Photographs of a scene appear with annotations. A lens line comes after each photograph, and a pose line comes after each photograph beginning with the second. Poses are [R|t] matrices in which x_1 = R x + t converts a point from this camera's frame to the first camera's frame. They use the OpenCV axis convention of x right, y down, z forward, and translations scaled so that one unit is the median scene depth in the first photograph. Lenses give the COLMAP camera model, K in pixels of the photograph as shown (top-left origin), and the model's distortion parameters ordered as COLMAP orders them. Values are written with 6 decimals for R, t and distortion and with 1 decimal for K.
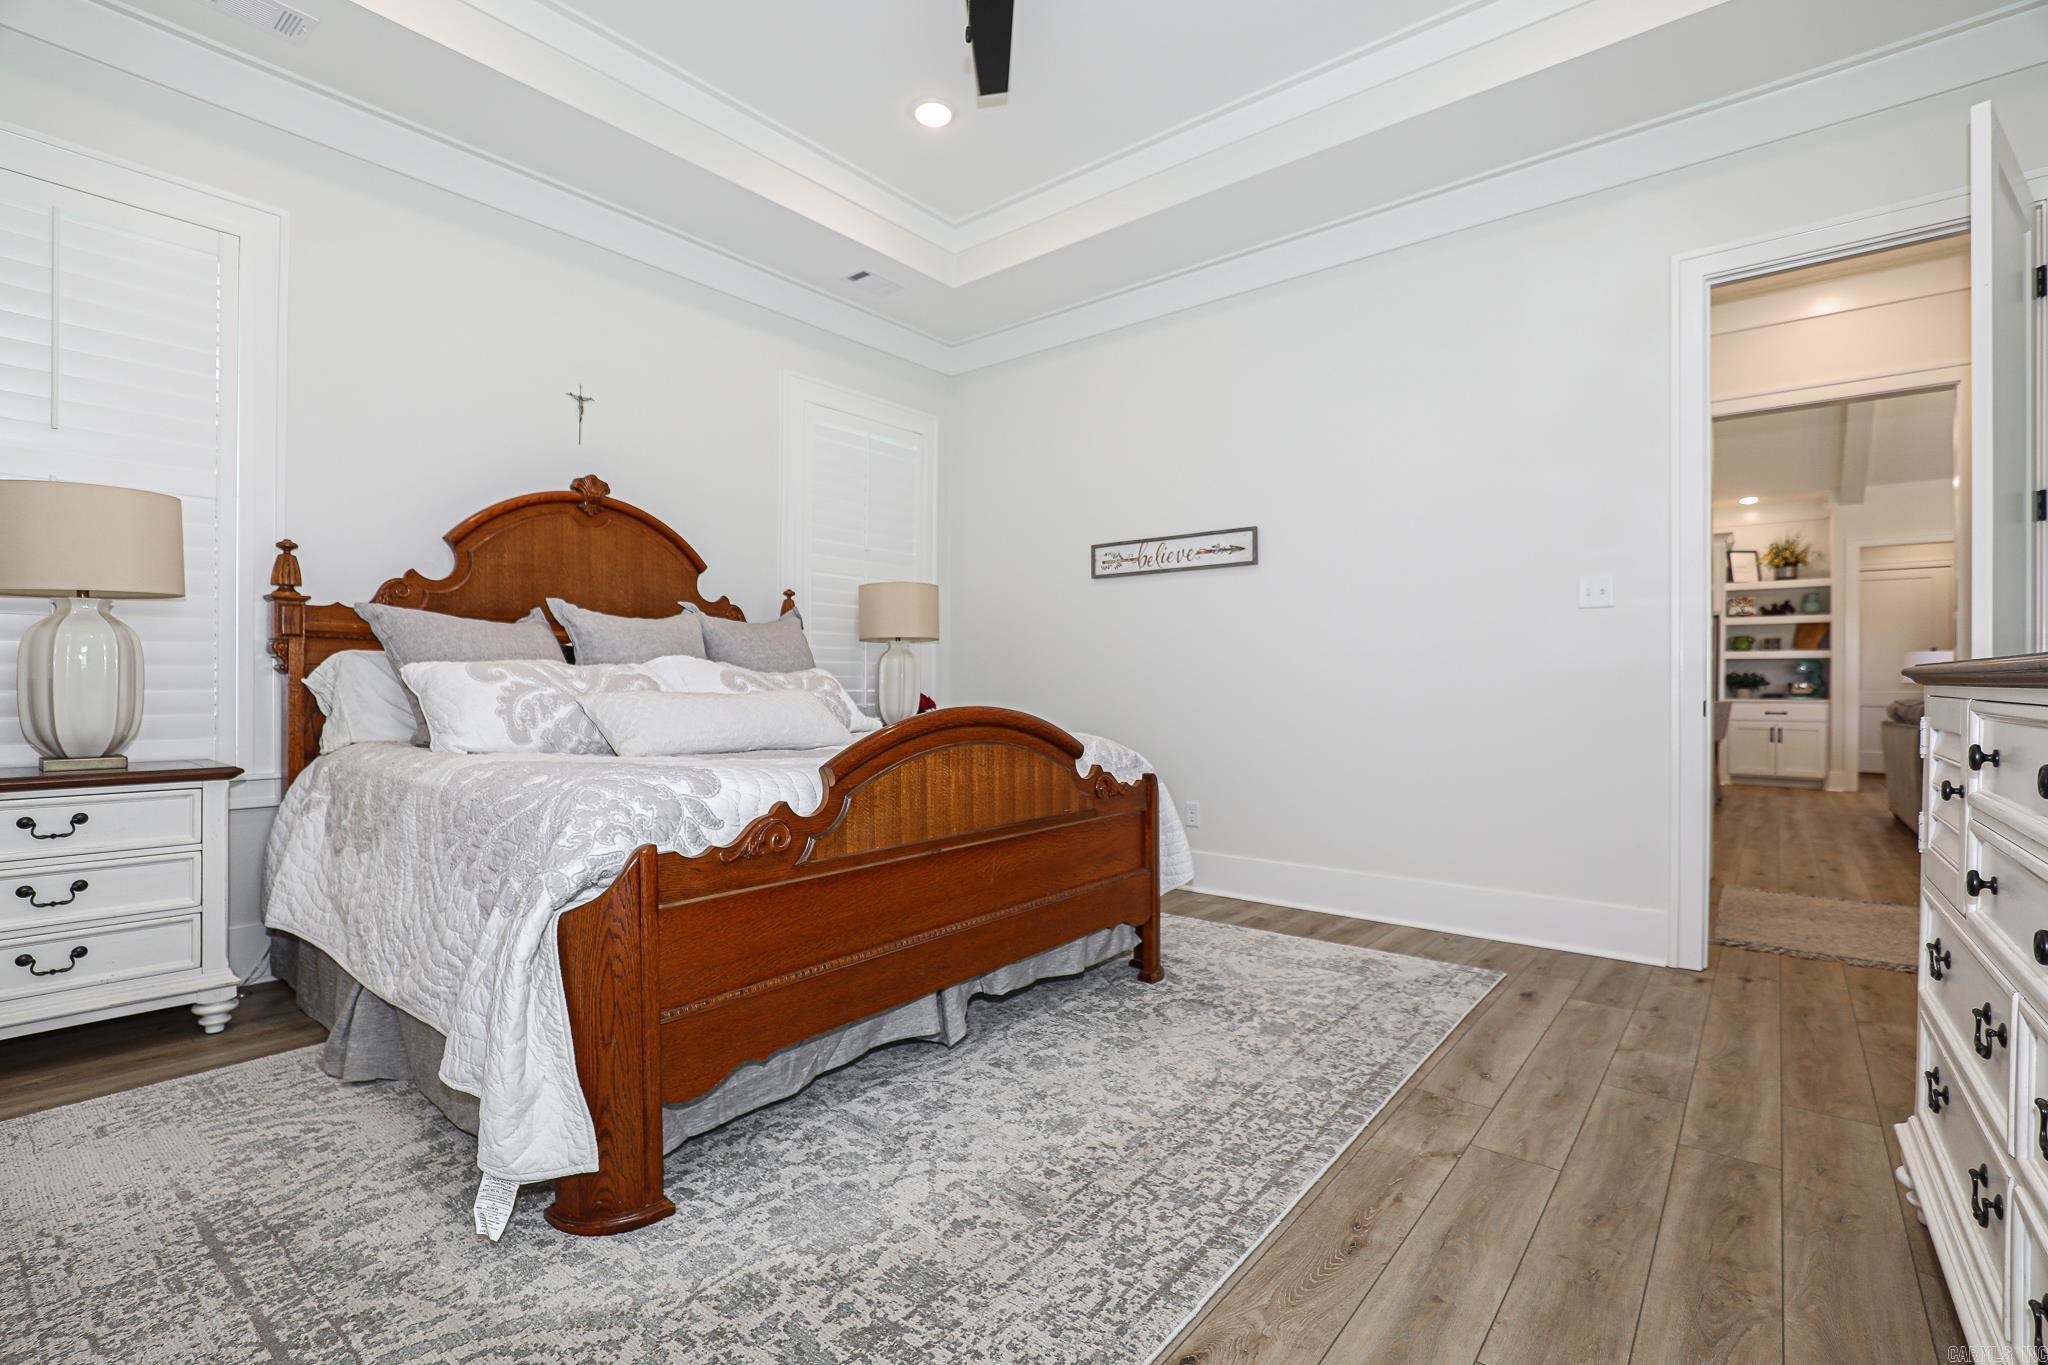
lens RADIAL K [[930.9, 0, 1021.0], [0, 930.9, 681.6], [0, 0, 1]] dist [-0.009734, 0.003120]
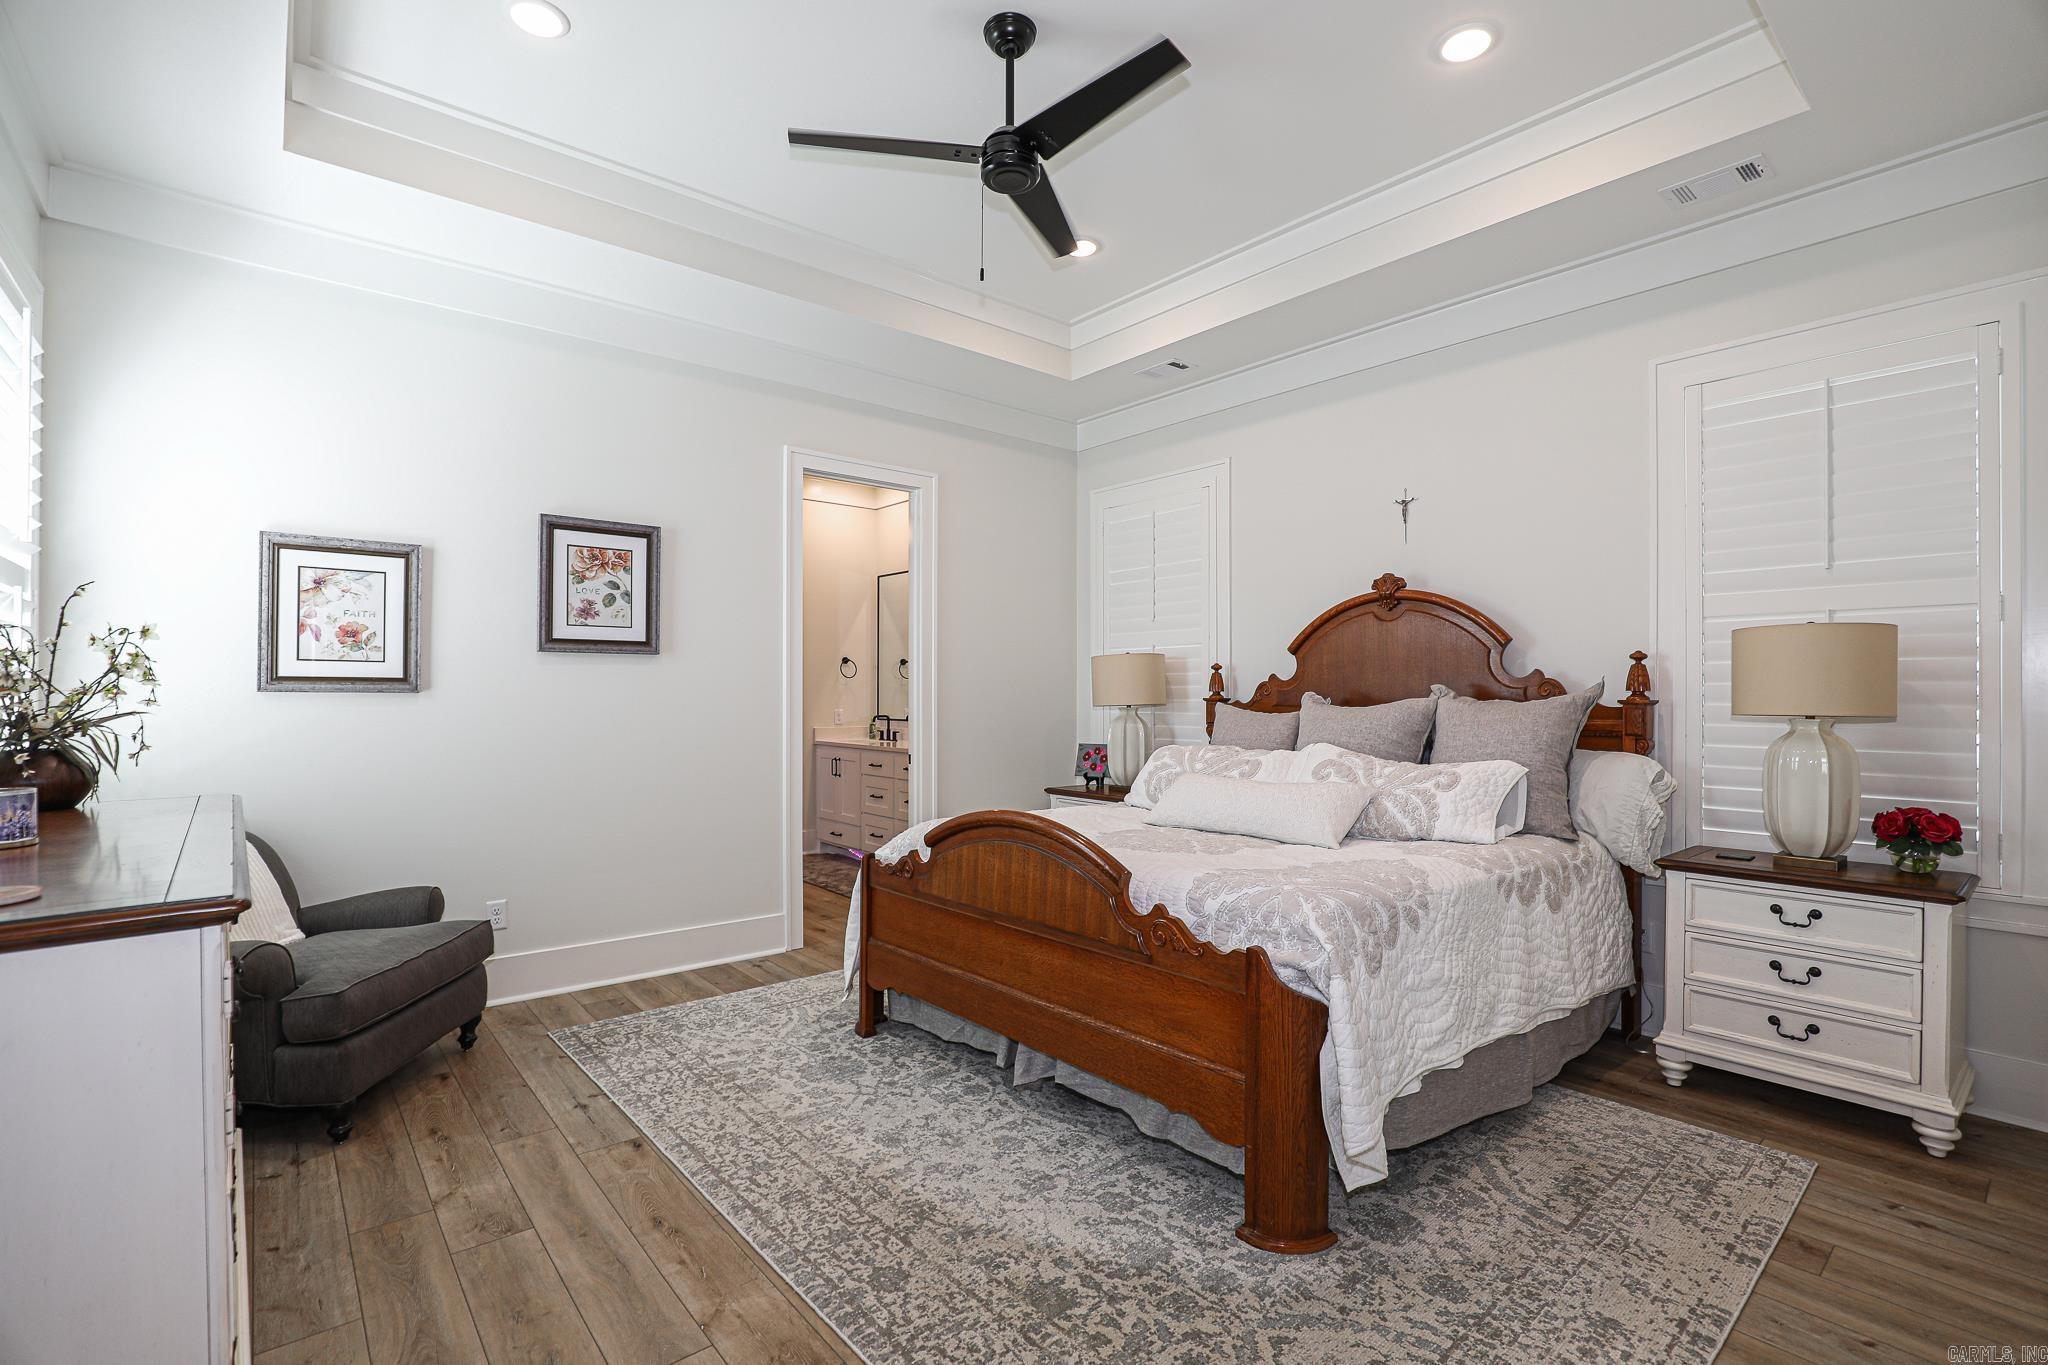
lens RADIAL K [[930.9, 0, 1030.4], [0, 930.9, 691.1], [0, 0, 1]] dist [-0.009734, 0.003120]
pose [[-0.180200, -0.006047, -0.983611, 1.085468], [0.005829, 0.999957, -0.007216, -0.116845], [0.983613, -0.007034, -0.180157, 1.201162]]
